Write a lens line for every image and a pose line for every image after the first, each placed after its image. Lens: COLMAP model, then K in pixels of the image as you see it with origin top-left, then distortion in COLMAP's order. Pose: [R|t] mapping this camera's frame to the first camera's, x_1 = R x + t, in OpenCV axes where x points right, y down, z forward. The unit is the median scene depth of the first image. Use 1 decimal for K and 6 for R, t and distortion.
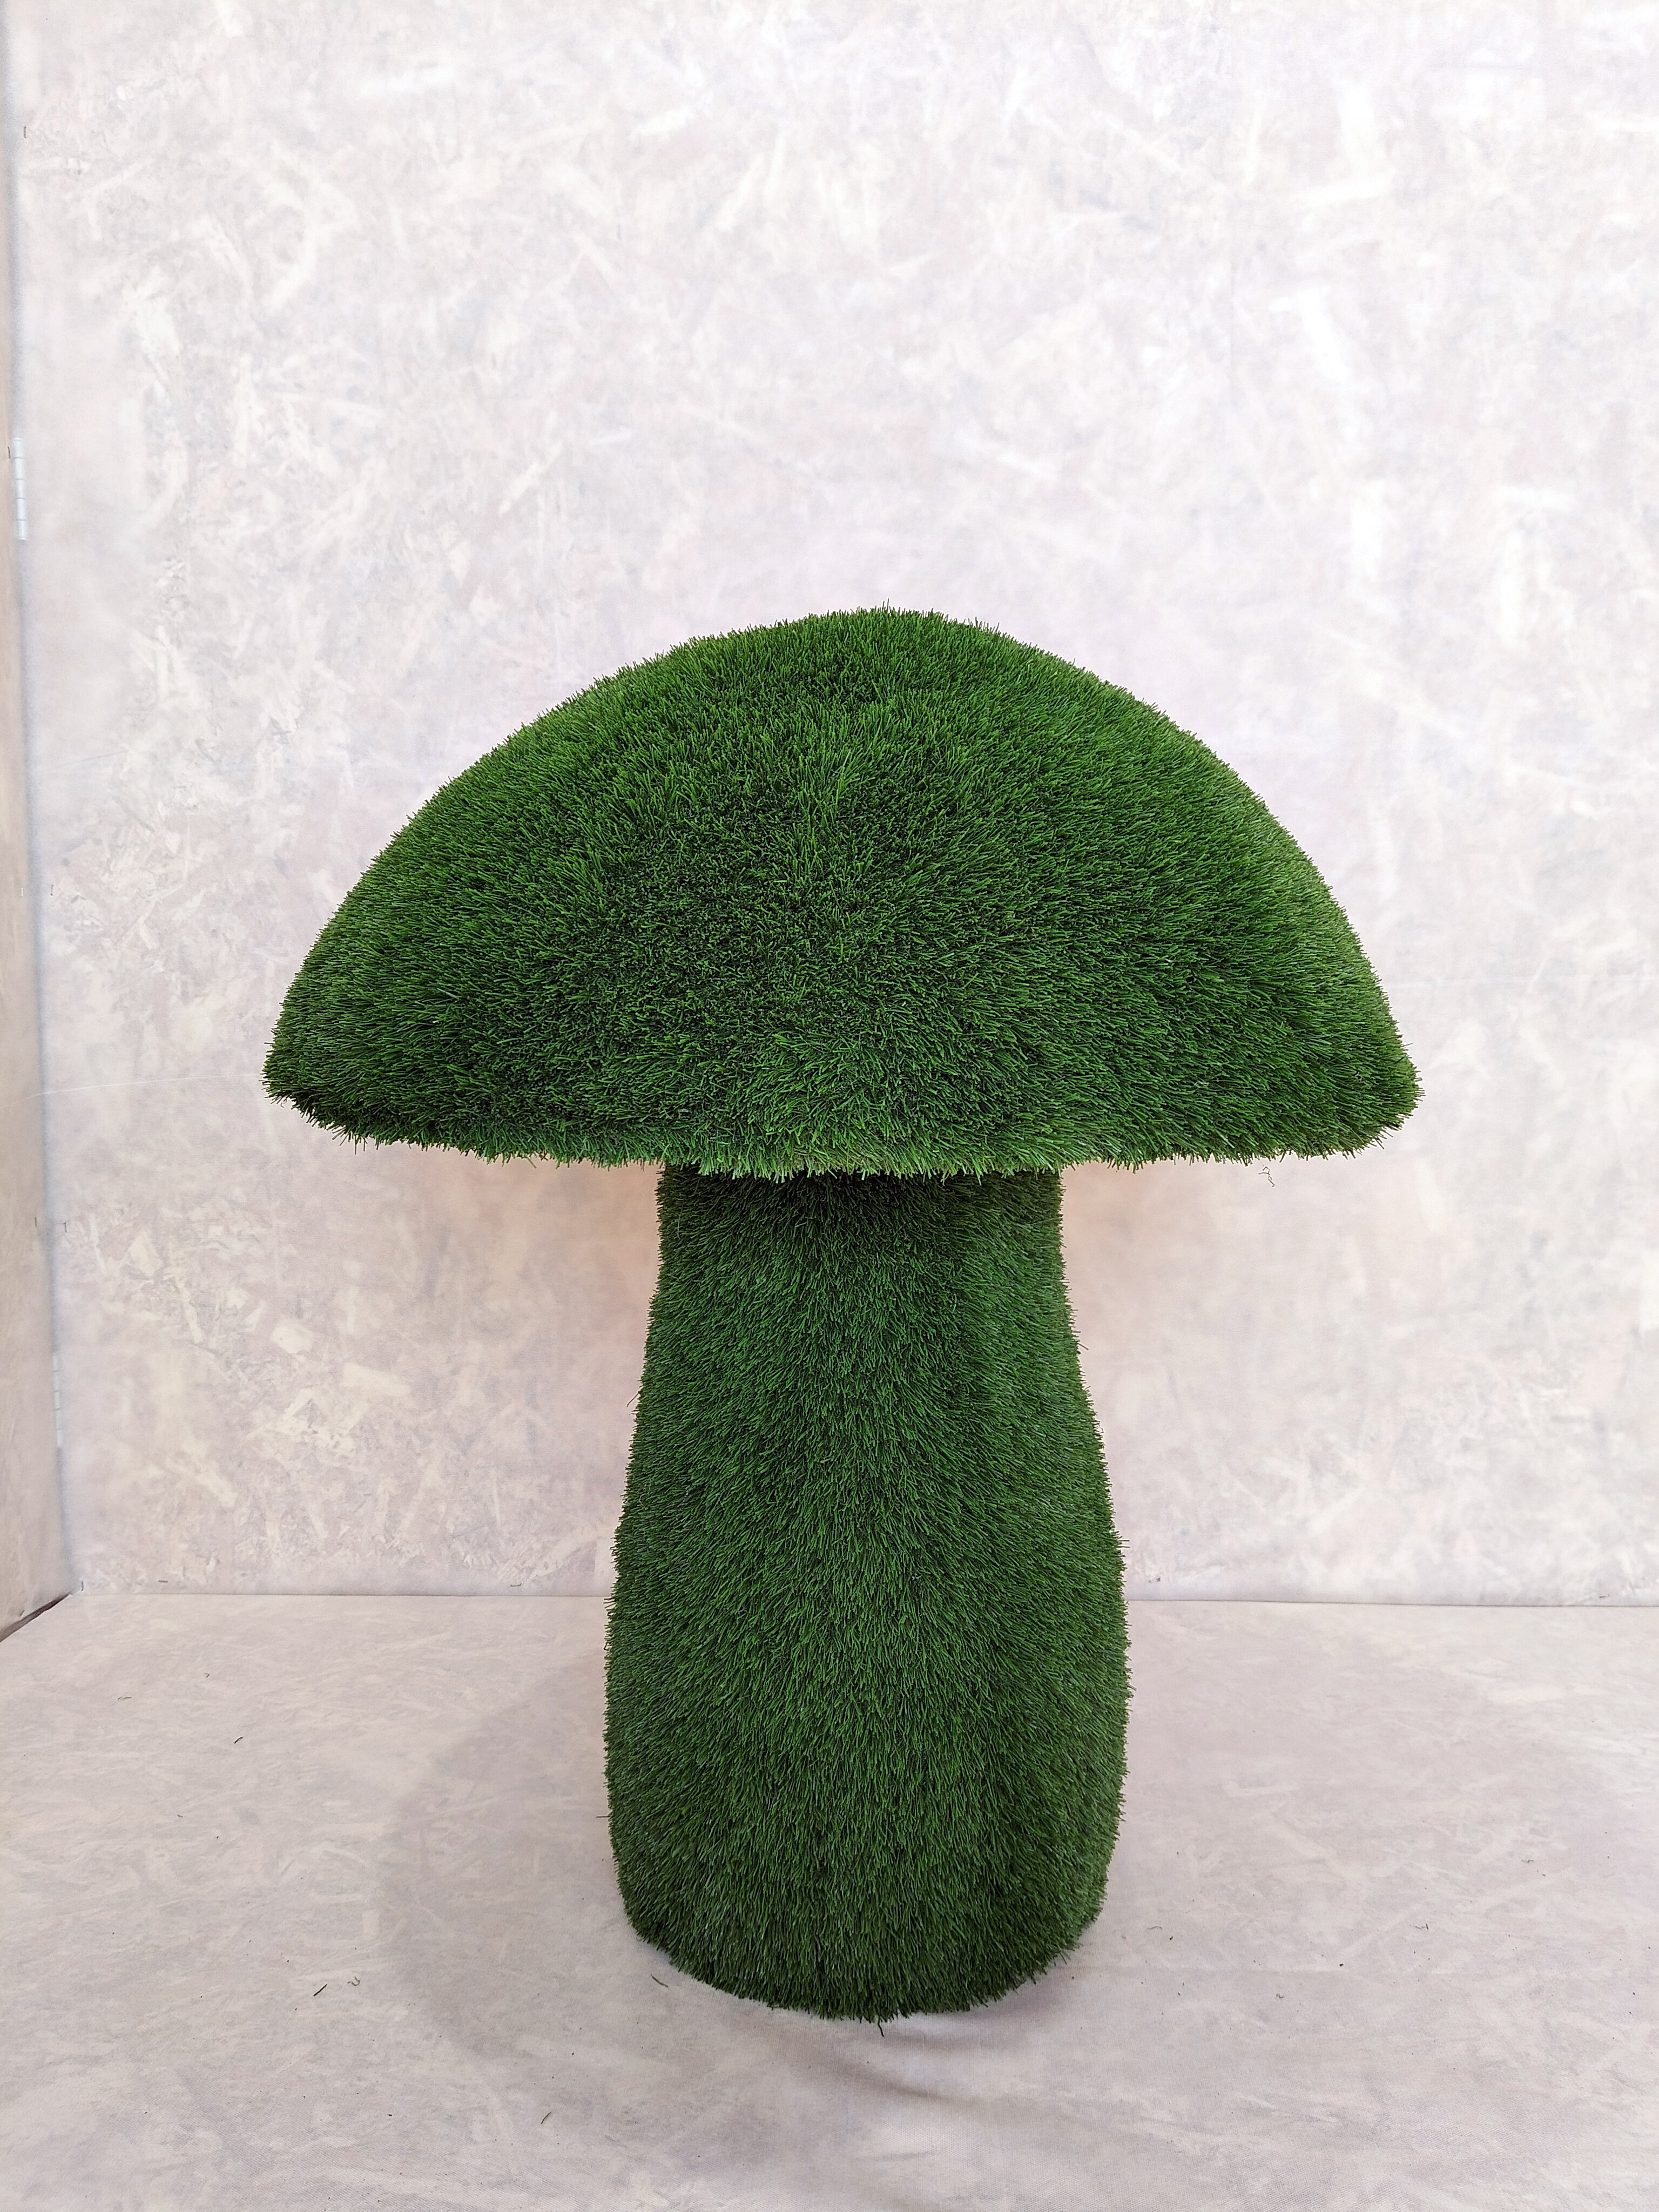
lens RADIAL K [[1738.8, 0, 814.9], [0, 1738.8, 1093.5], [0, 0, 1]] dist [0.002110, -0.049527]
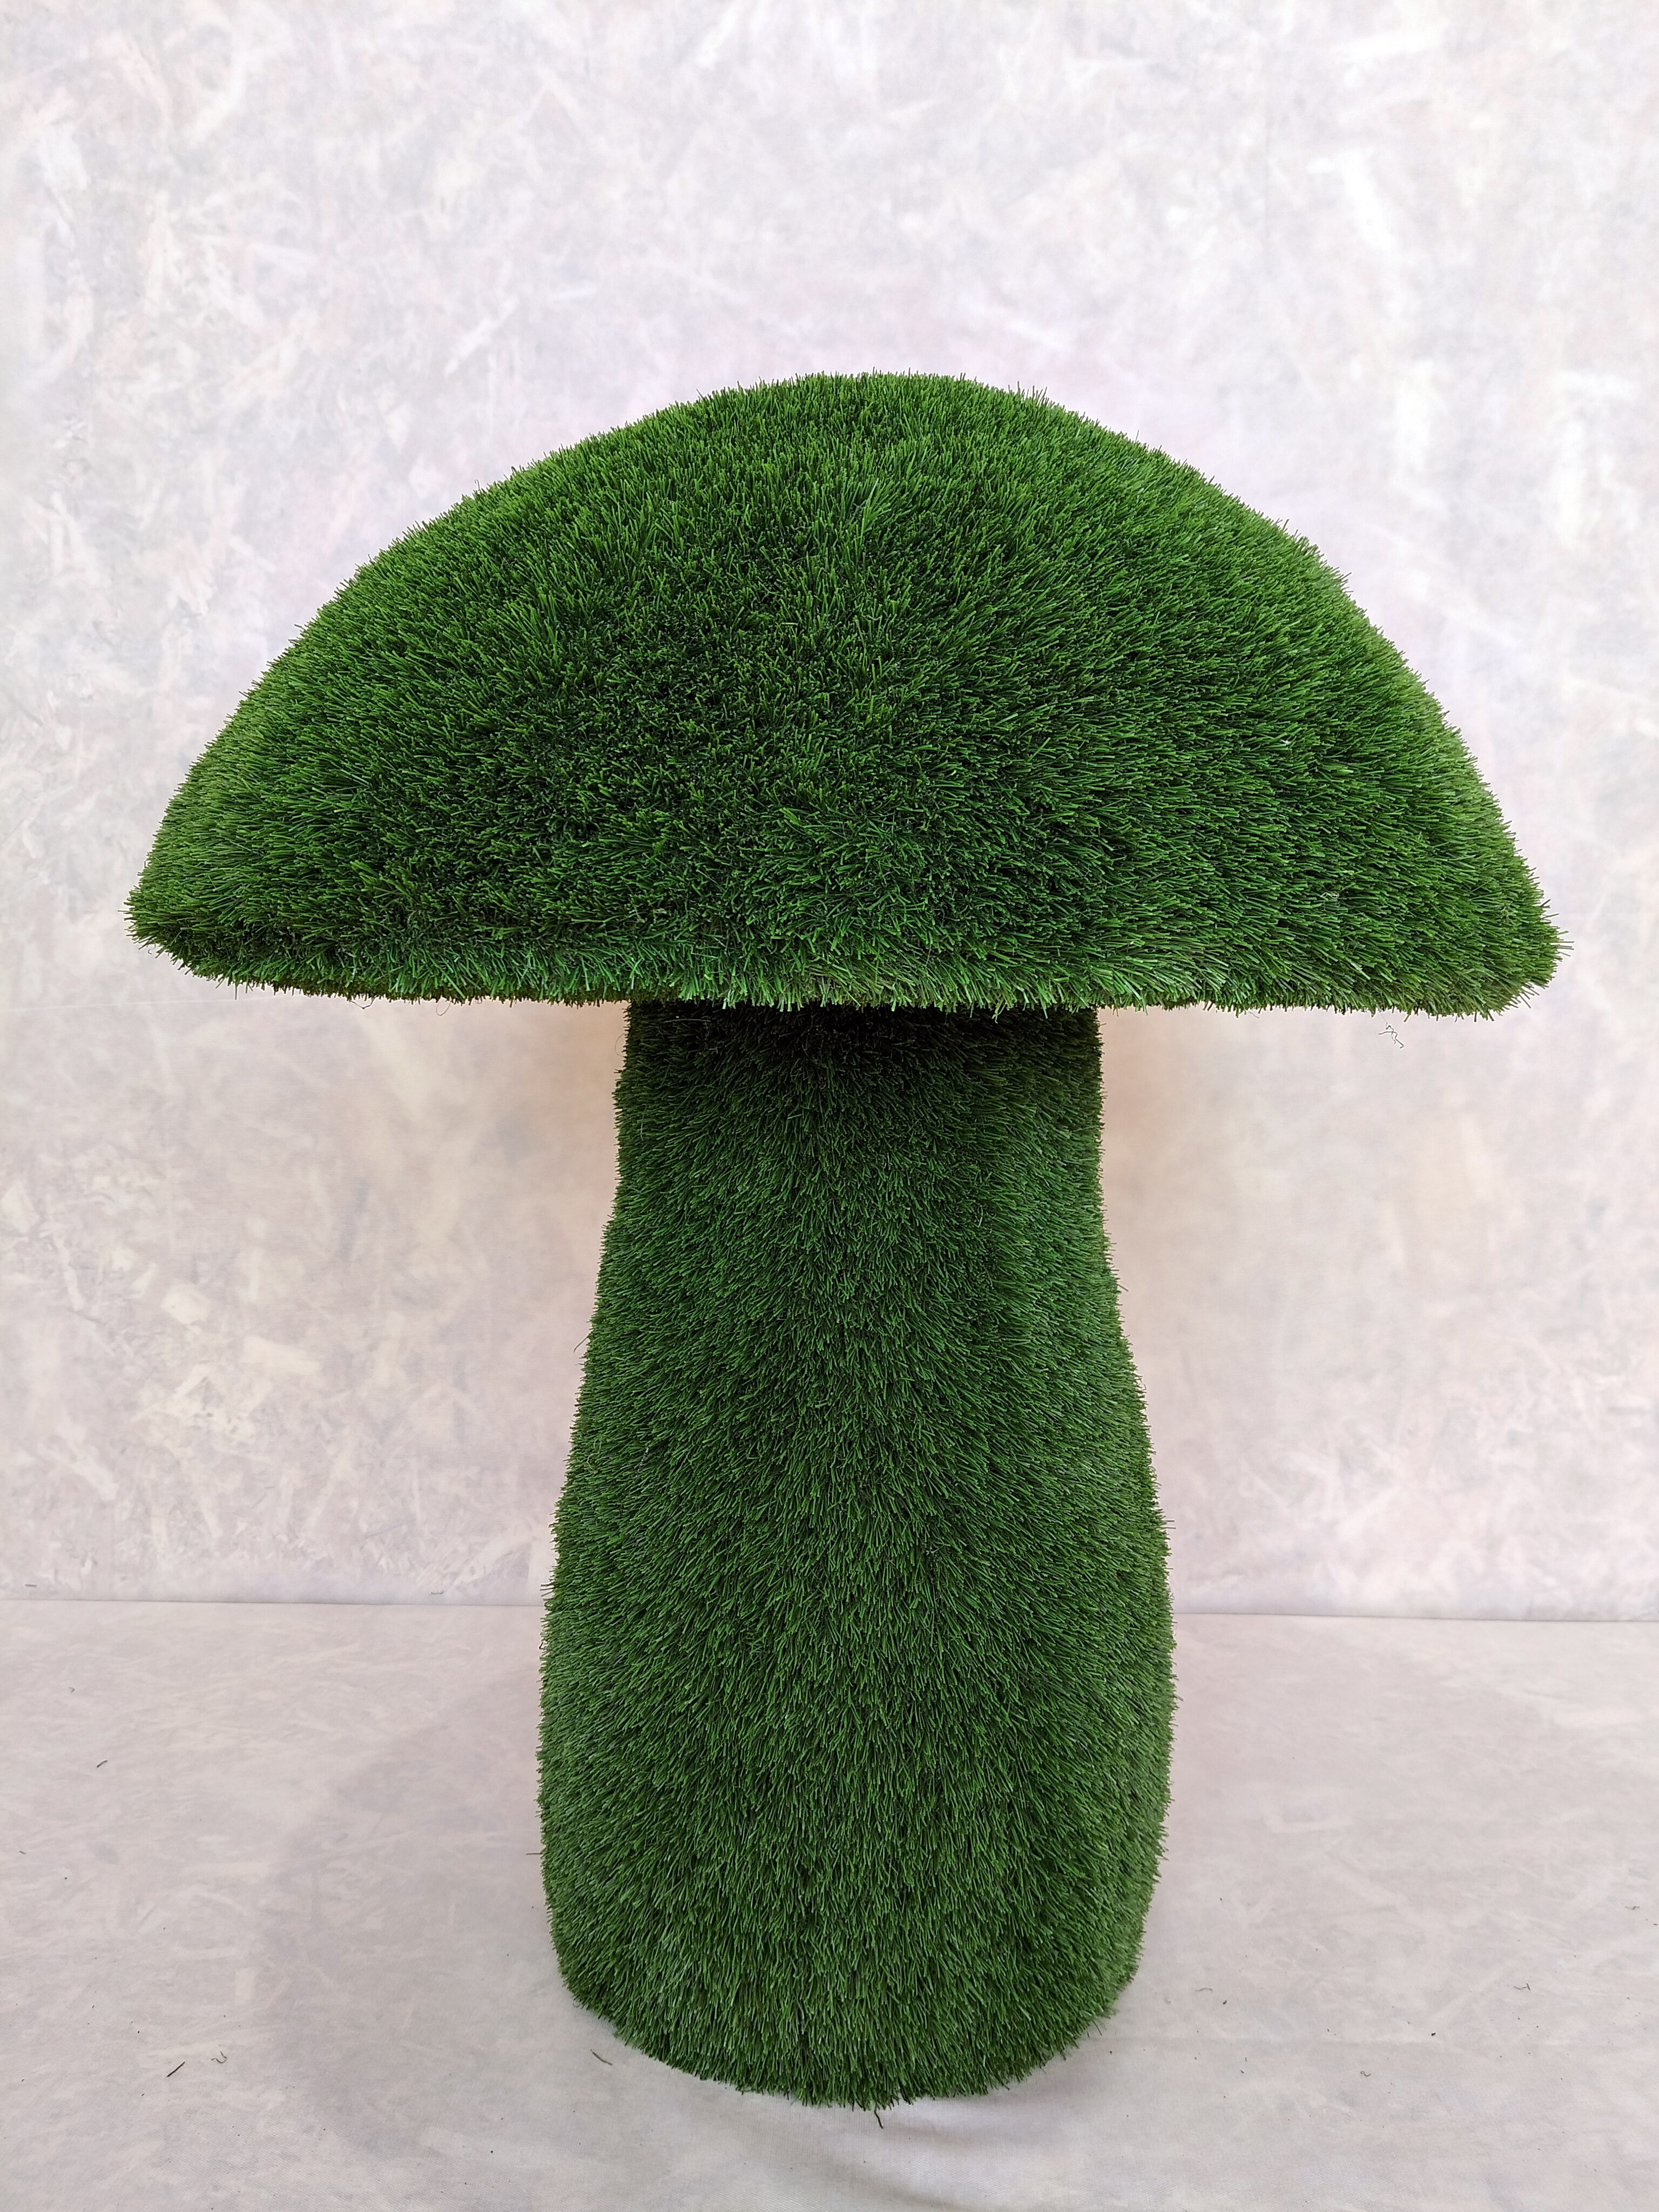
lens RADIAL K [[1738.8, 0, 817.2], [0, 1738.8, 1090.8], [0, 0, 1]] dist [0.002110, -0.049527]
pose [[0.999278, 0.016284, 0.034337, -0.015945], [-0.015330, 0.999494, -0.027883, 0.054327], [-0.034774, 0.027337, 0.999021, 0.117611]]
